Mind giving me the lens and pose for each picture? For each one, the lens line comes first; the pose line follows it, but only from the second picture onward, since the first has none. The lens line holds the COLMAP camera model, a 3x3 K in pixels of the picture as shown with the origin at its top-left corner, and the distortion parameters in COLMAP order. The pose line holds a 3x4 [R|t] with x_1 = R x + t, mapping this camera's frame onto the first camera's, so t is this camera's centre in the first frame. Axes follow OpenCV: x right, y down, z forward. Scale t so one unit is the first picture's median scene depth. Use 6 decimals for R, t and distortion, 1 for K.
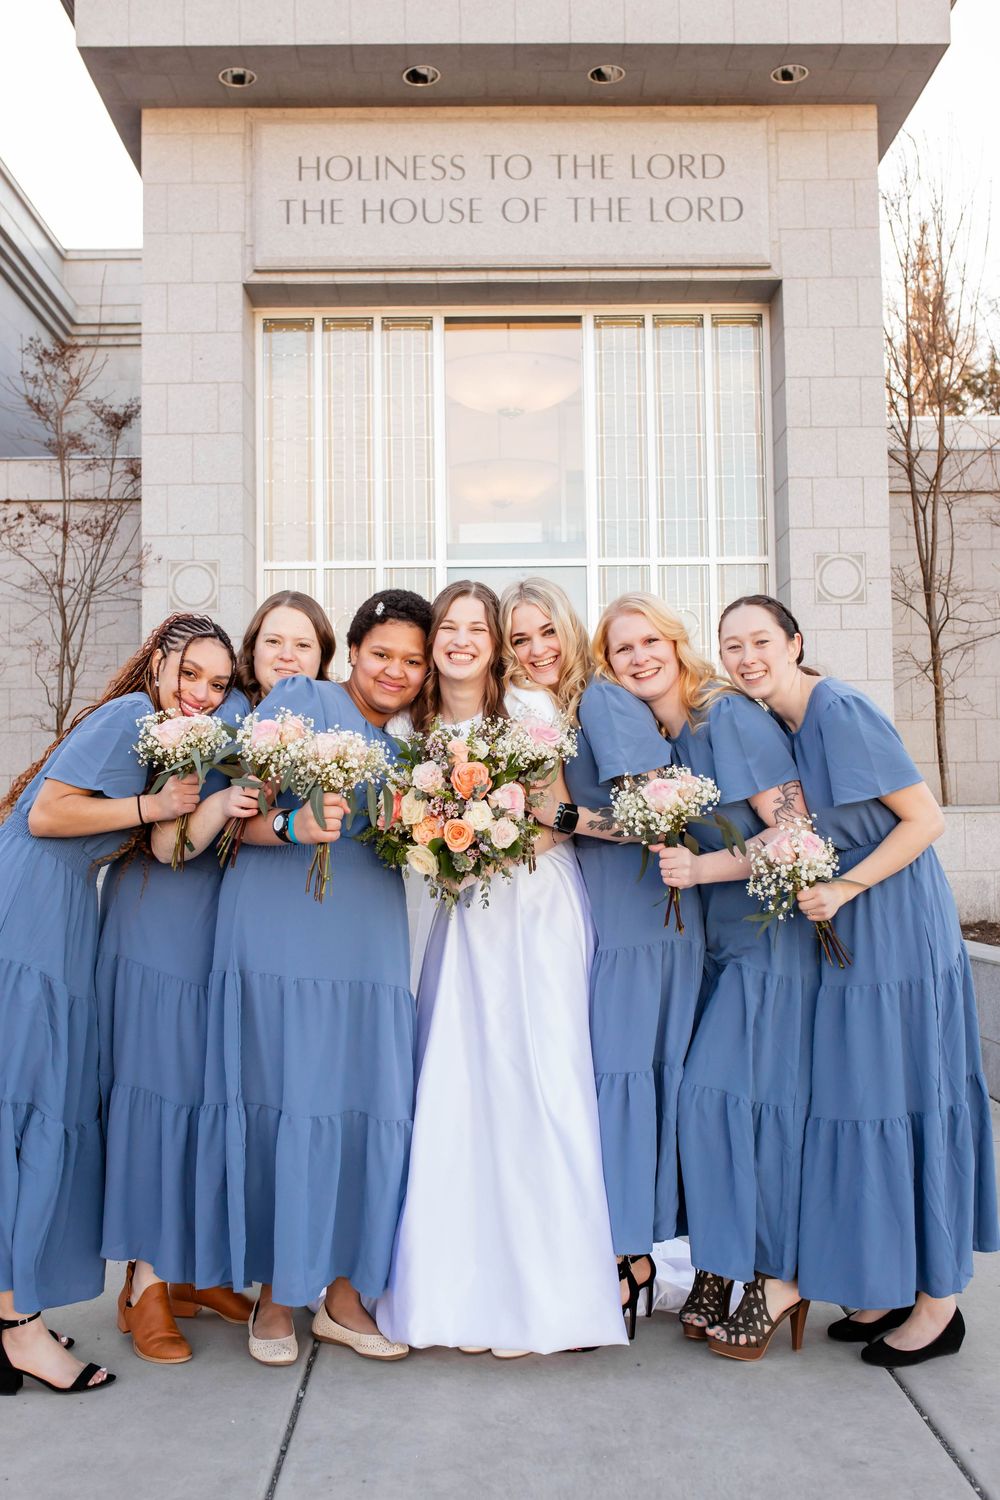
lens RADIAL K [[1576.2, 0, 498.6], [0, 1576.2, 753.4], [0, 0, 1]] dist [-0.004269, 0.000000]
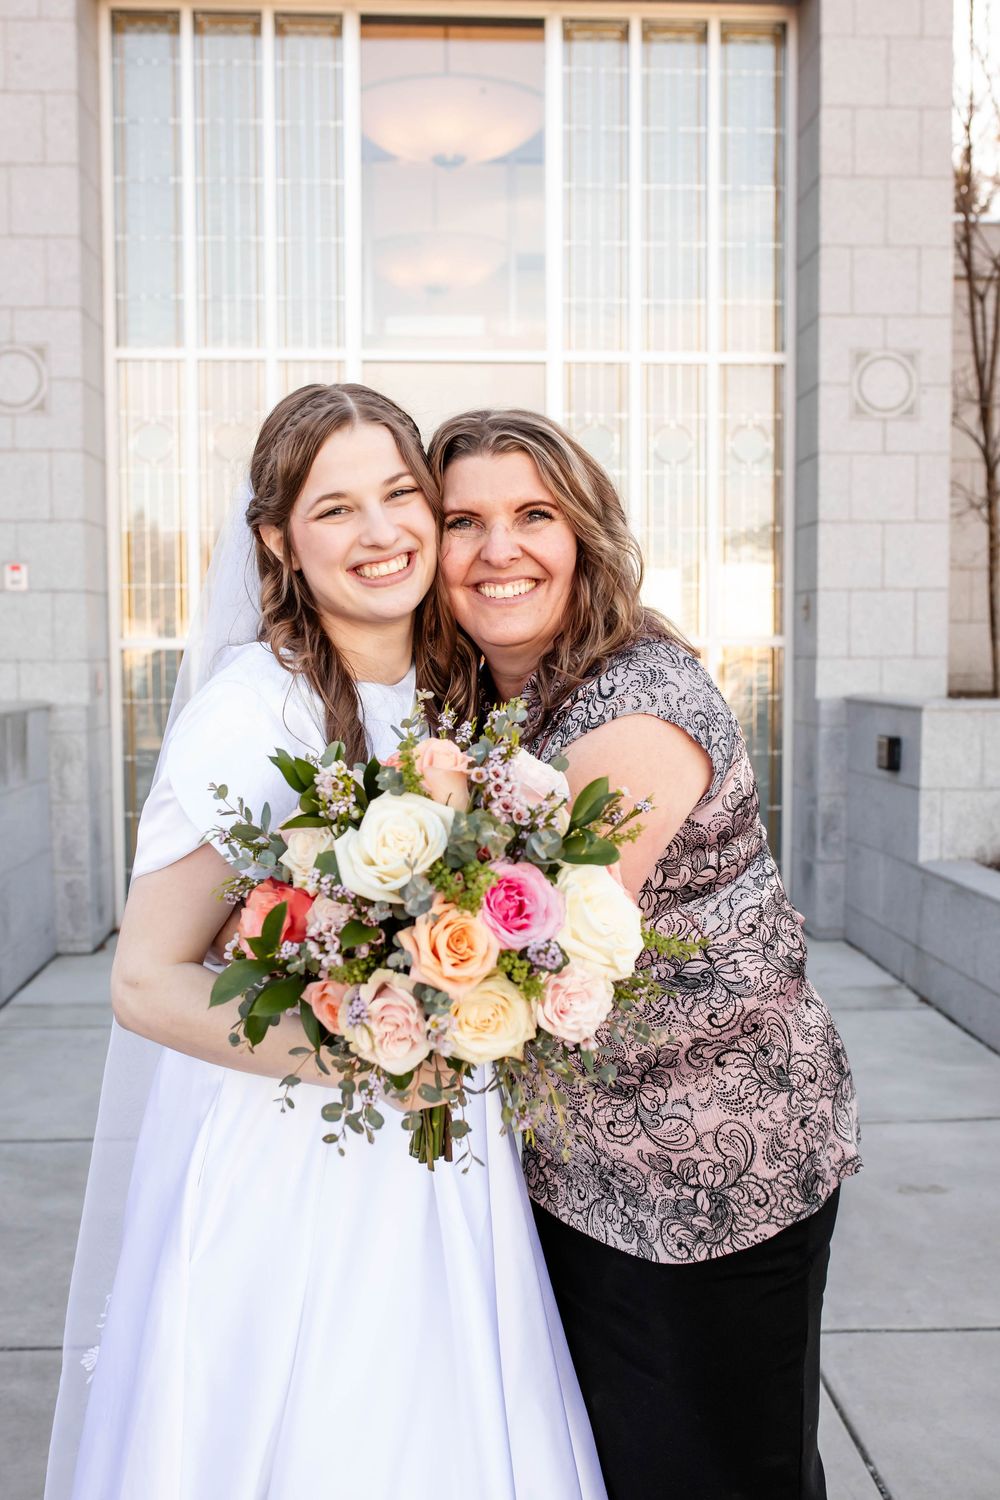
lens RADIAL K [[1576.2, 0, 507.4], [0, 1576.2, 734.0], [0, 0, 1]] dist [-0.004269, 0.000000]
pose [[0.999064, 0.008607, 0.042382, 0.006384], [-0.012930, 0.994616, 0.102822, -0.019194], [-0.041268, -0.103274, 0.993796, 0.232218]]
